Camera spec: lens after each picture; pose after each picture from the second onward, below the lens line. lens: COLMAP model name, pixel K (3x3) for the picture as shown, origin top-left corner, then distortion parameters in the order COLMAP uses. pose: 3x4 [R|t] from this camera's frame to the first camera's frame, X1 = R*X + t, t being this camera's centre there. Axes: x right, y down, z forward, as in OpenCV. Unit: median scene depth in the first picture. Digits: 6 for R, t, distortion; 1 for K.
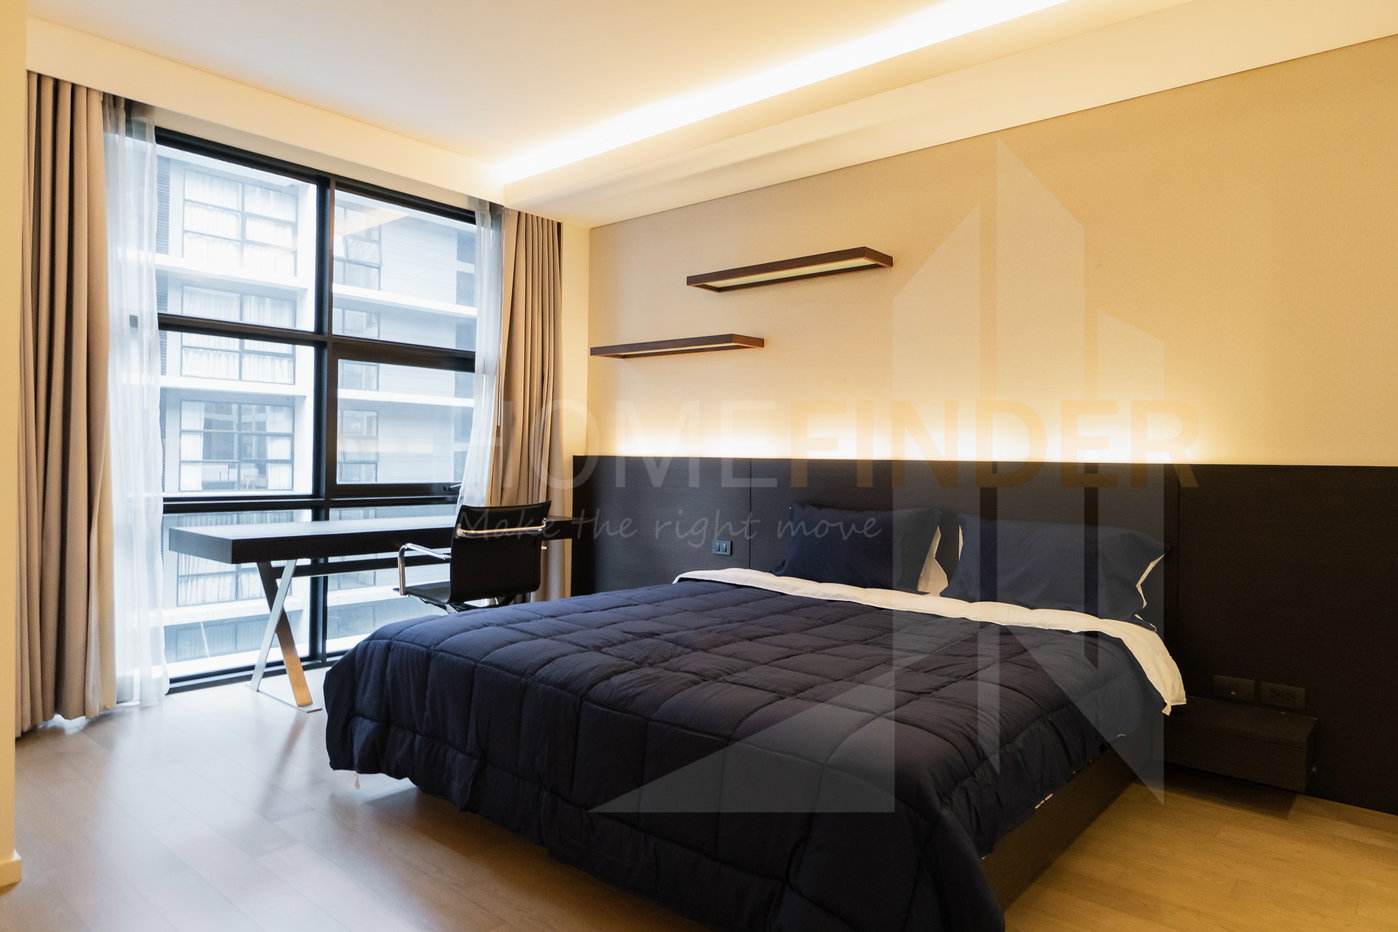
lens RADIAL K [[860.1, 0, 692.2], [0, 860.1, 464.9], [0, 0, 1]] dist [-0.005053, -0.001411]
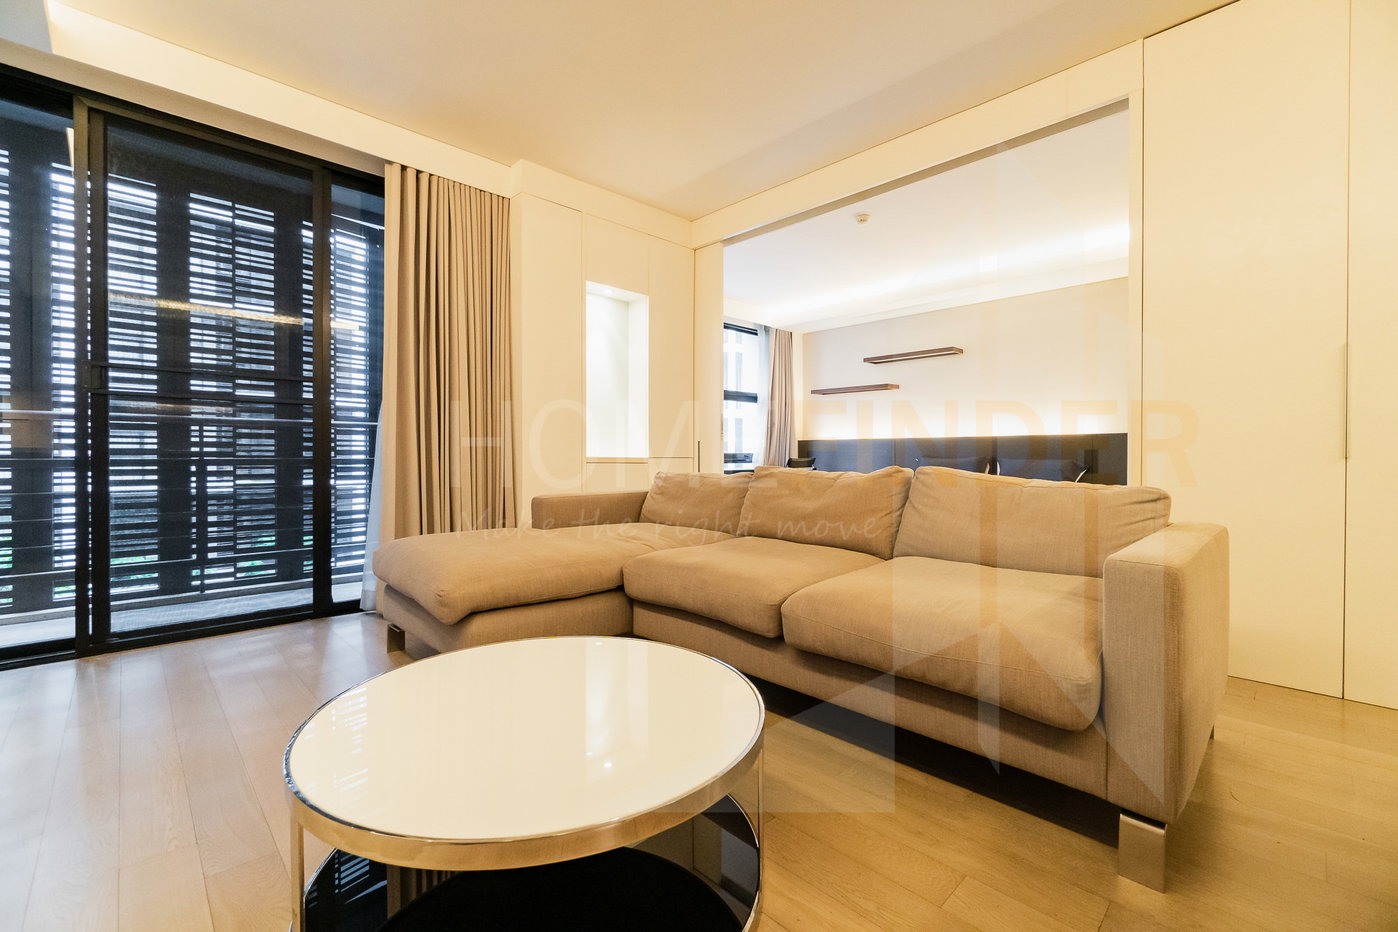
lens RADIAL K [[600.2, 0, 695.9], [0, 600.2, 461.9], [0, 0, 1]] dist [-0.000051, -0.000003]
pose [[0.995301, -0.015715, -0.095549, -0.249608], [0.015857, 0.999874, 0.000725, 0.037223], [0.095525, -0.002237, 0.995424, -0.509981]]
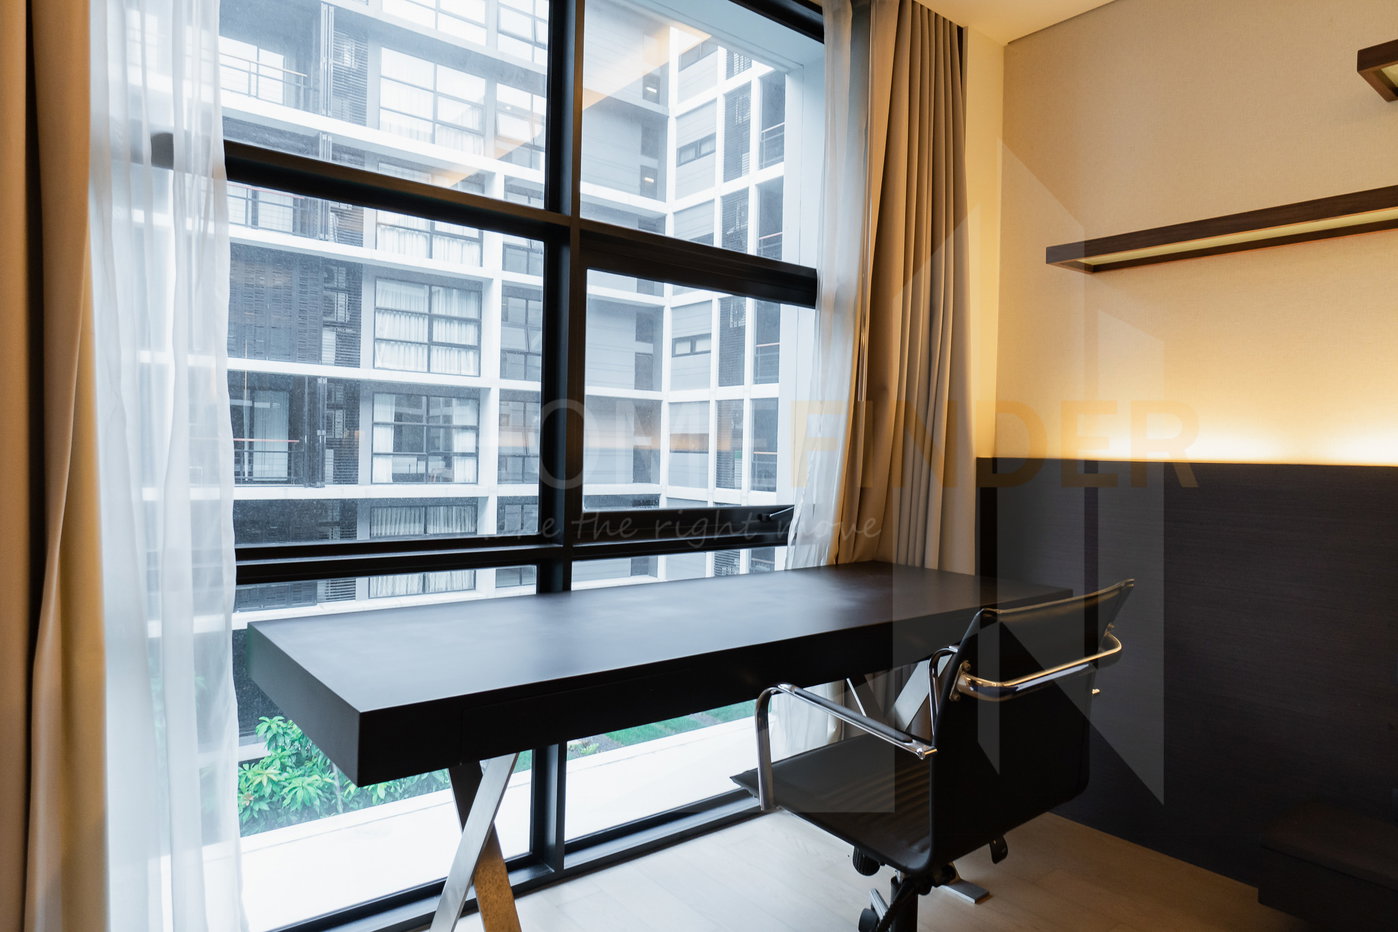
lens RADIAL K [[860.1, 0, 706.1], [0, 860.1, 467.9], [0, 0, 1]] dist [-0.005053, -0.001411]
pose [[0.984944, 0.009937, -0.172590, -0.212589], [-0.008201, 0.999908, 0.010771, -0.008522], [0.172681, -0.009194, 0.984935, 0.428853]]
